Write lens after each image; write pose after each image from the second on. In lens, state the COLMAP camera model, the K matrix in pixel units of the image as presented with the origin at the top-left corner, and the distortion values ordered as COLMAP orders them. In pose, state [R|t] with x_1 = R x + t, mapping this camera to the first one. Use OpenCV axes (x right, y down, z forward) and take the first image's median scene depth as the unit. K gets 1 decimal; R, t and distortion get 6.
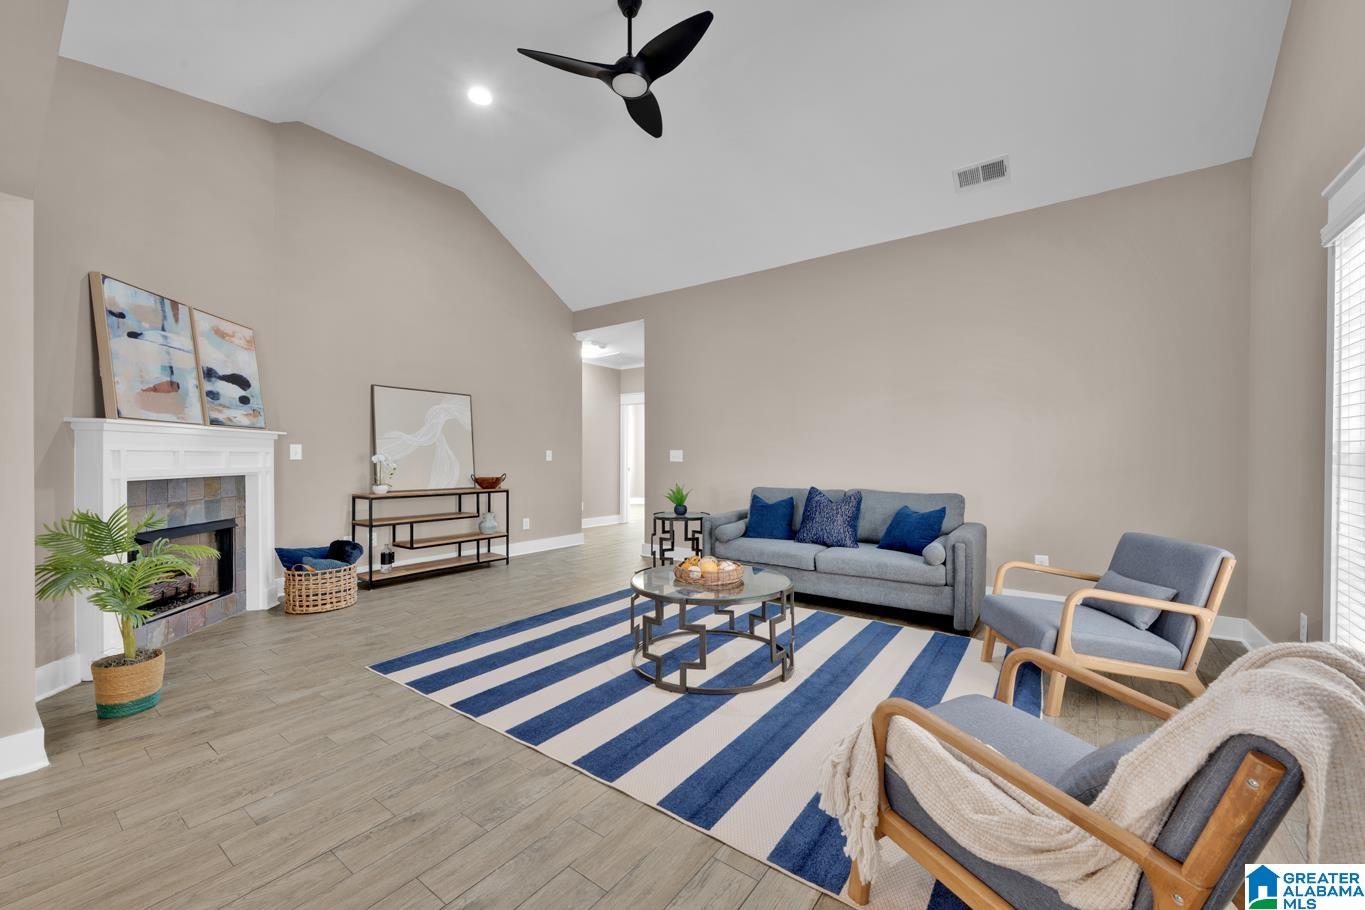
lens RADIAL K [[533.8, 0, 681.0], [0, 533.8, 459.6], [0, 0, 1]] dist [-0.001871, -0.000285]
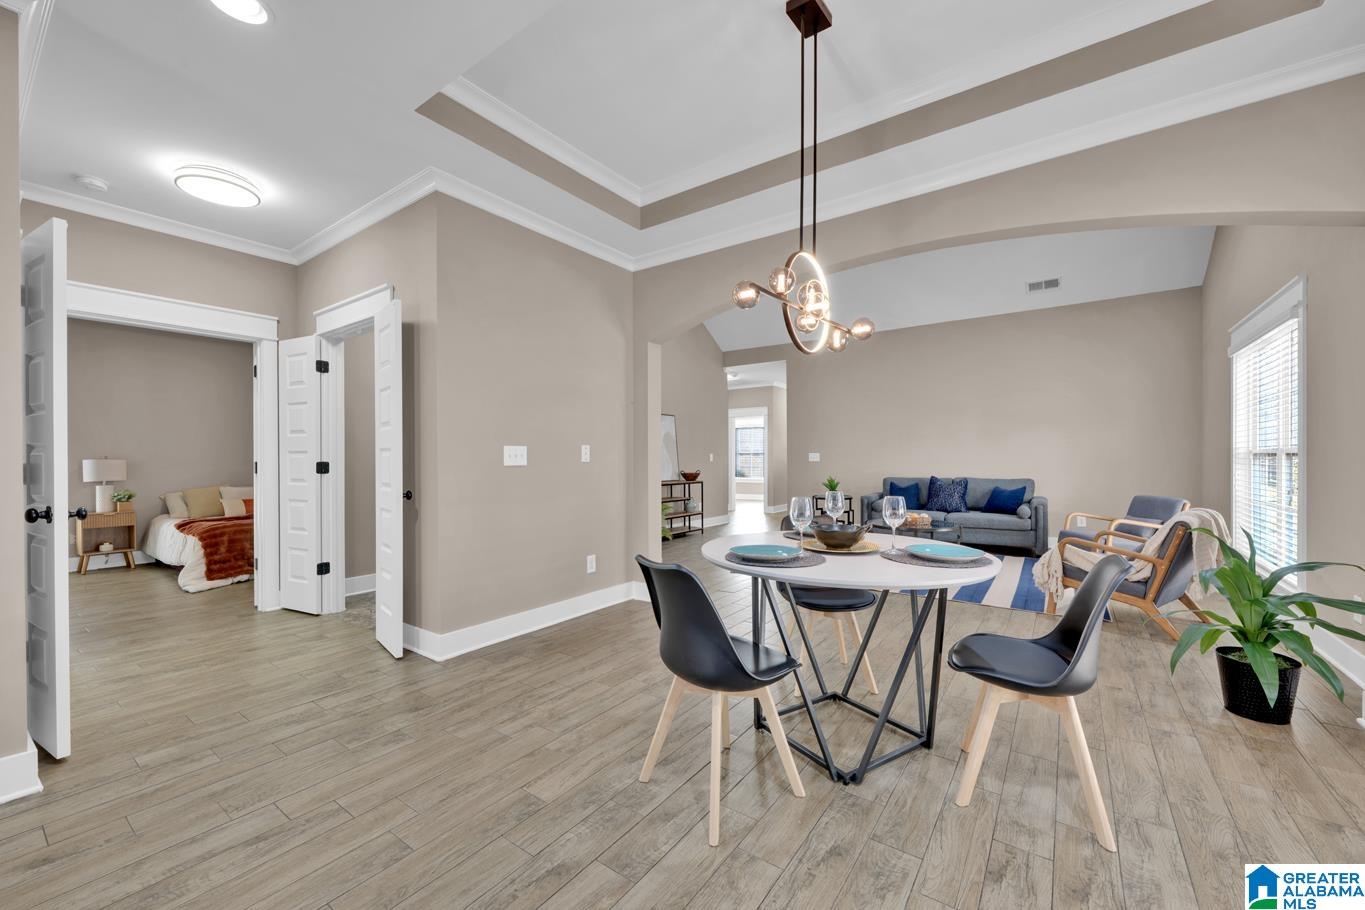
lens RADIAL K [[533.8, 0, 683.3], [0, 533.8, 456.2], [0, 0, 1]] dist [-0.001871, -0.000285]
pose [[0.999935, -0.005615, 0.009891, -0.479608], [0.005758, 0.999877, -0.014564, 0.011649], [-0.009808, 0.014620, 0.999845, -0.531541]]
